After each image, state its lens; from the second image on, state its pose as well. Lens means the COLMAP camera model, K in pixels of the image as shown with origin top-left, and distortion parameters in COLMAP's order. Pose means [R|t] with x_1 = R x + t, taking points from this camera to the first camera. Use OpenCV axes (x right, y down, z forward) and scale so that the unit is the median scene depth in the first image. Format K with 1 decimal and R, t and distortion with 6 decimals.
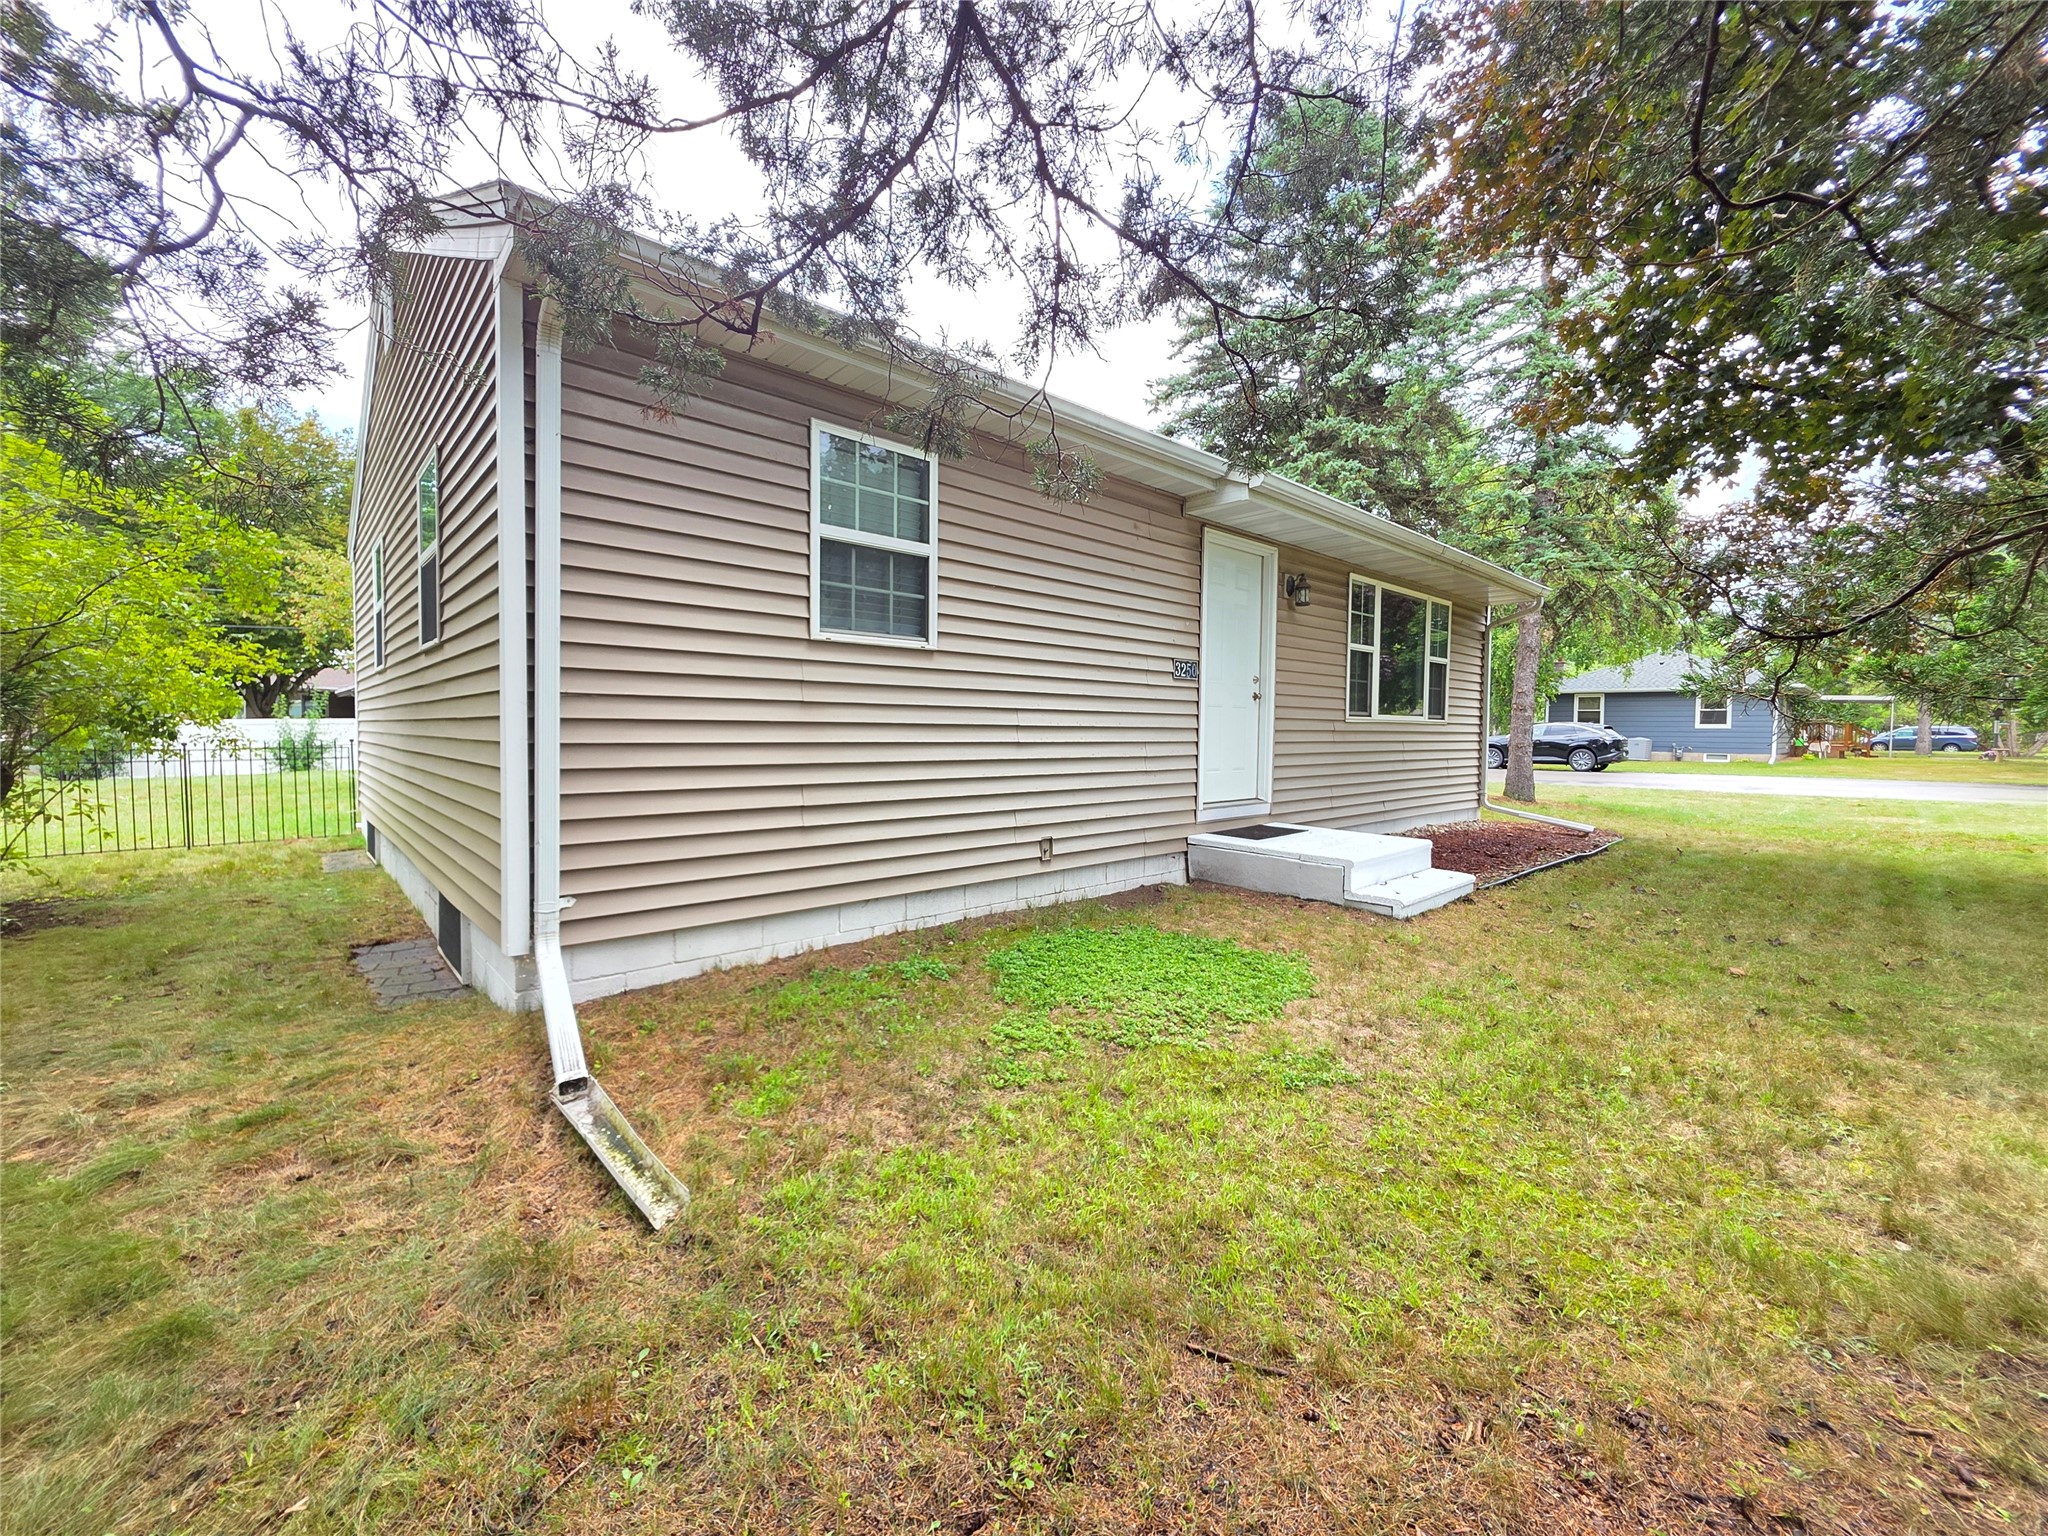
lens RADIAL K [[823.7, 0, 1033.1], [0, 823.7, 764.1], [0, 0, 1]] dist [0.000001, -0.000233]
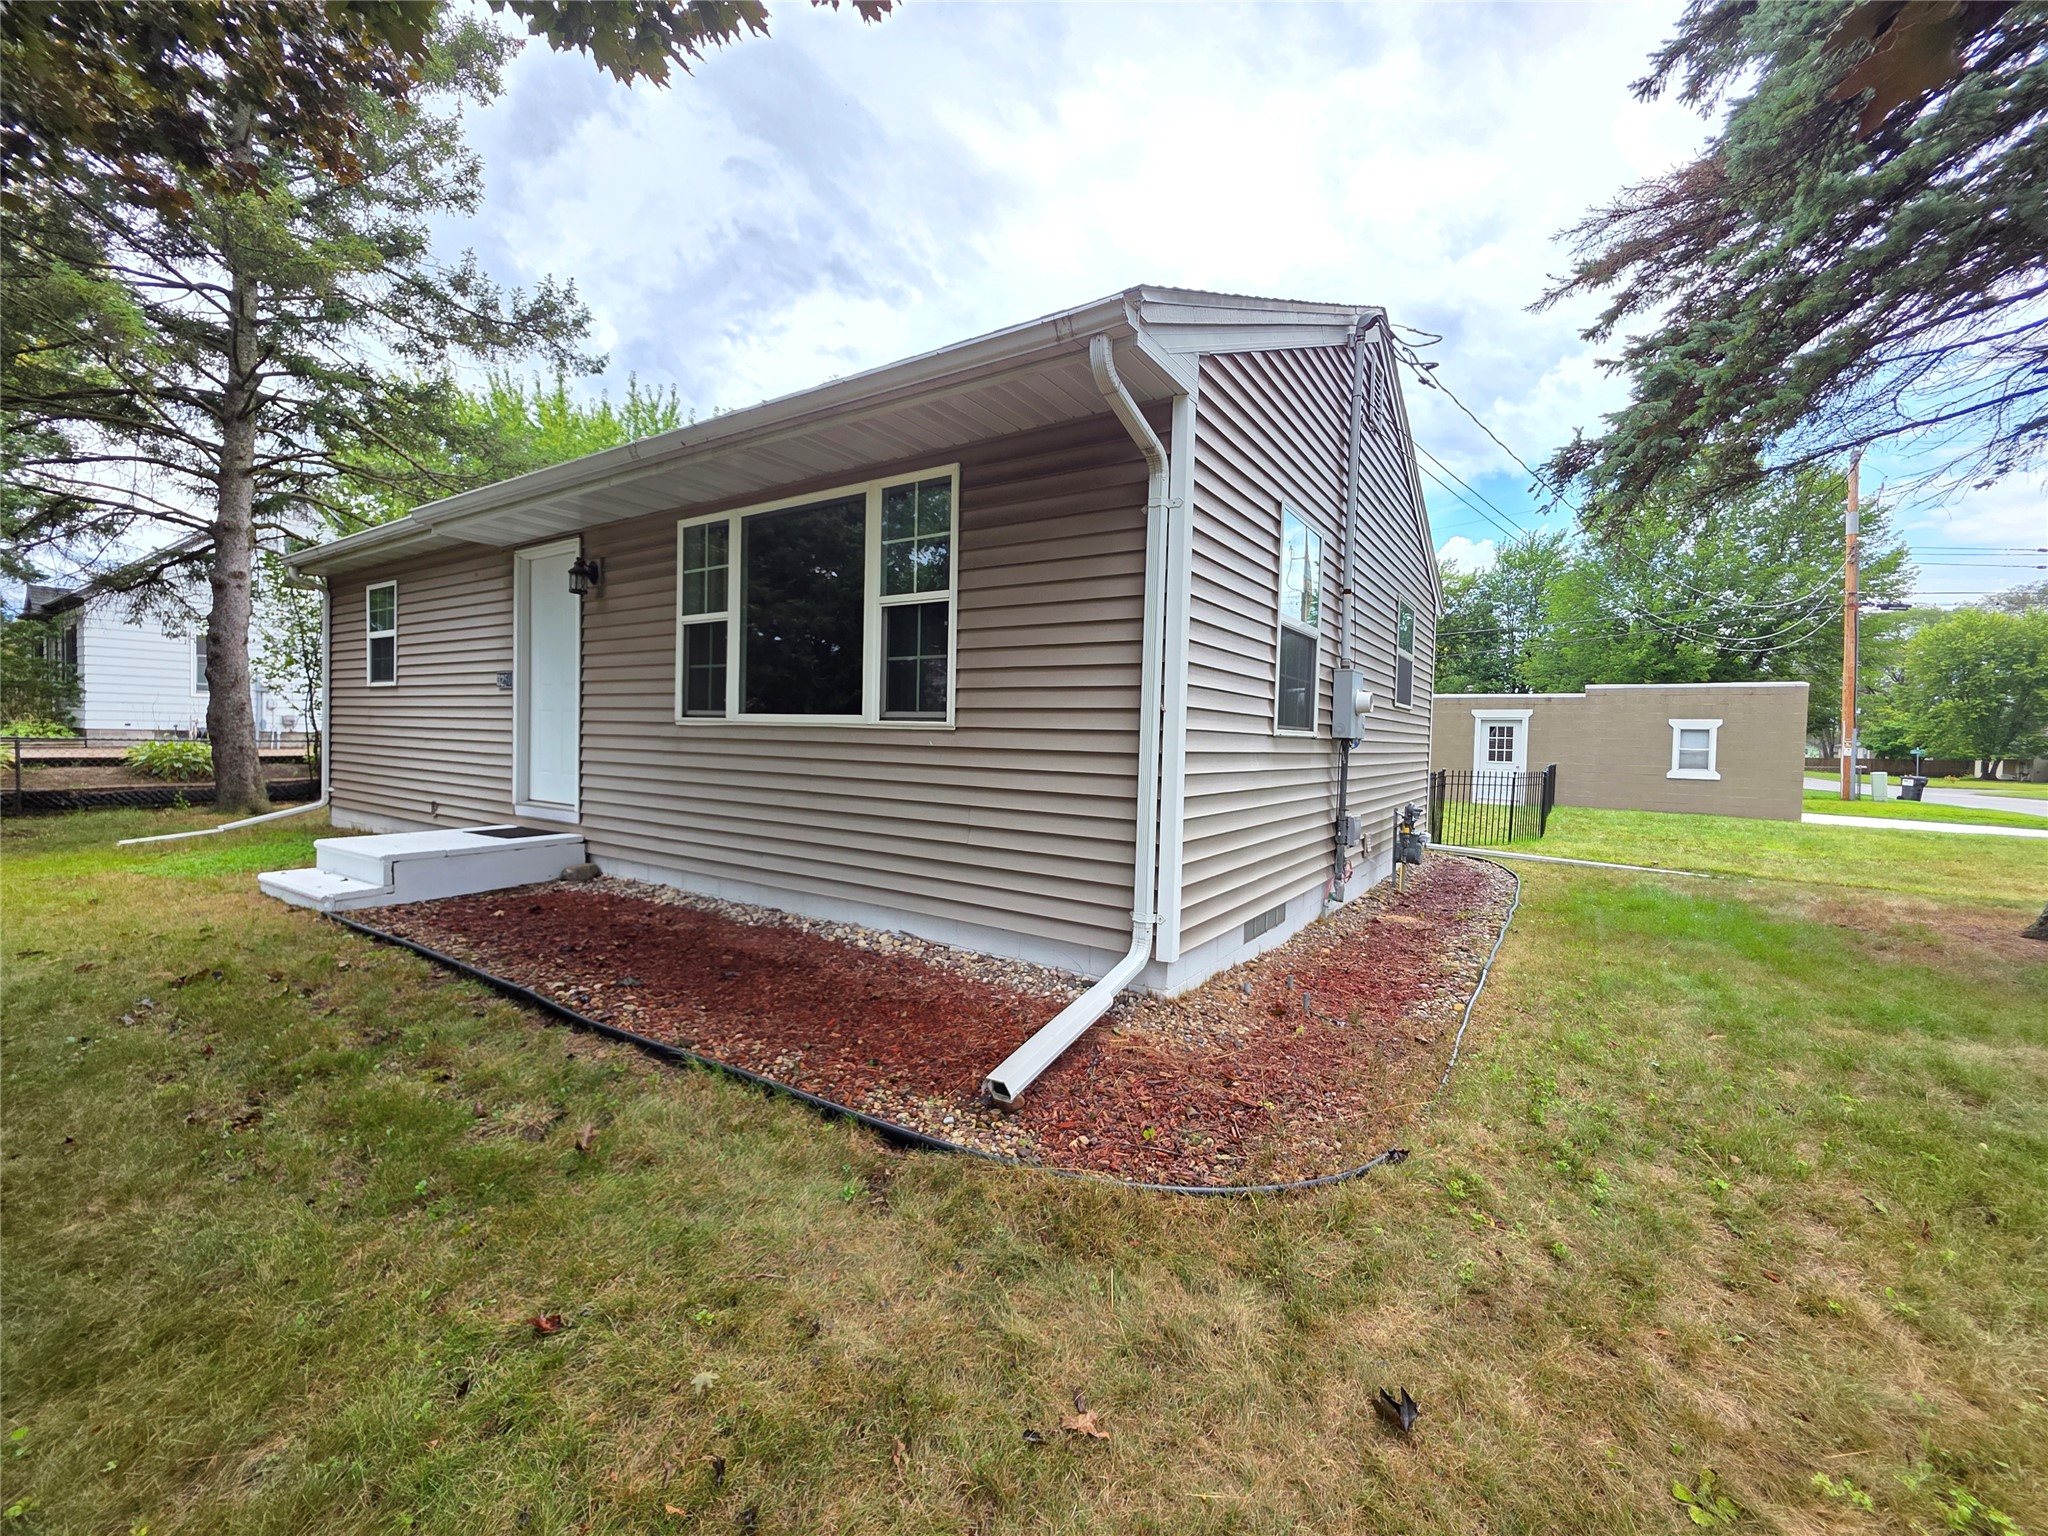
lens RADIAL K [[823.7, 0, 1032.0], [0, 823.7, 763.7], [0, 0, 1]] dist [0.000001, -0.000233]
pose [[0.234564, 0.028663, -0.971678, 1.996145], [-0.063314, 0.997893, 0.014152, -0.081390], [0.970036, 0.058202, 0.235885, 1.947501]]
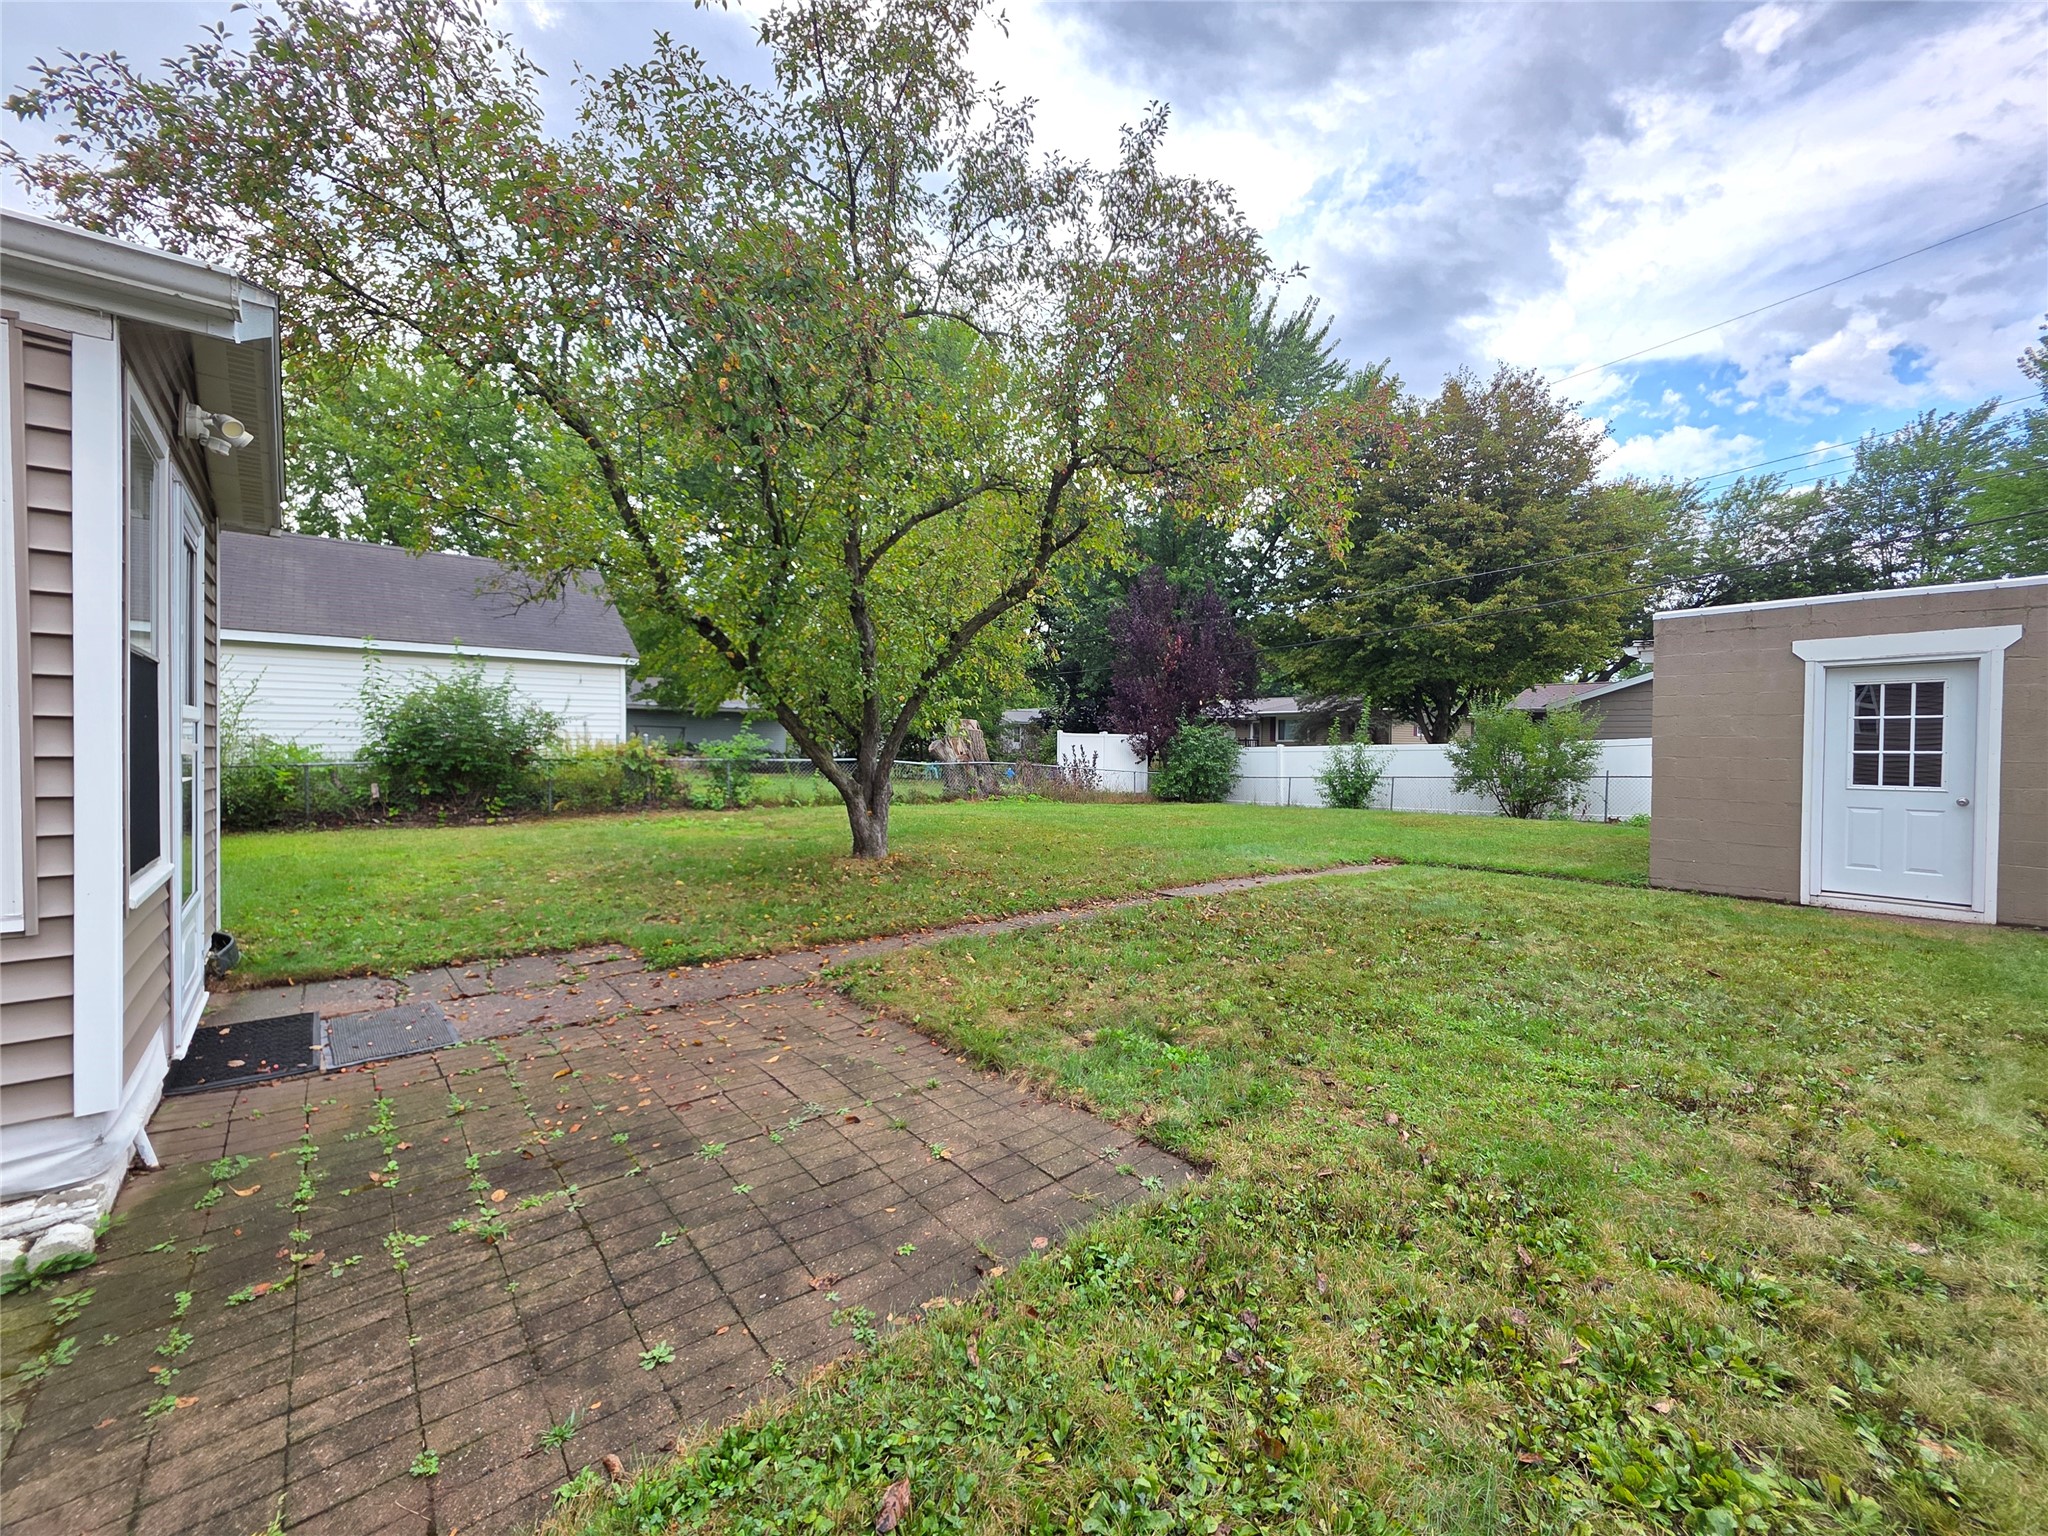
lens RADIAL K [[823.7, 0, 1017.6], [0, 823.7, 758.3], [0, 0, 1]] dist [0.000001, -0.000233]
pose [[-0.047741, 0.008332, -0.998825, -0.250207], [-0.050627, 0.998660, 0.010750, -0.179116], [0.997576, 0.051081, -0.047255, 4.001560]]
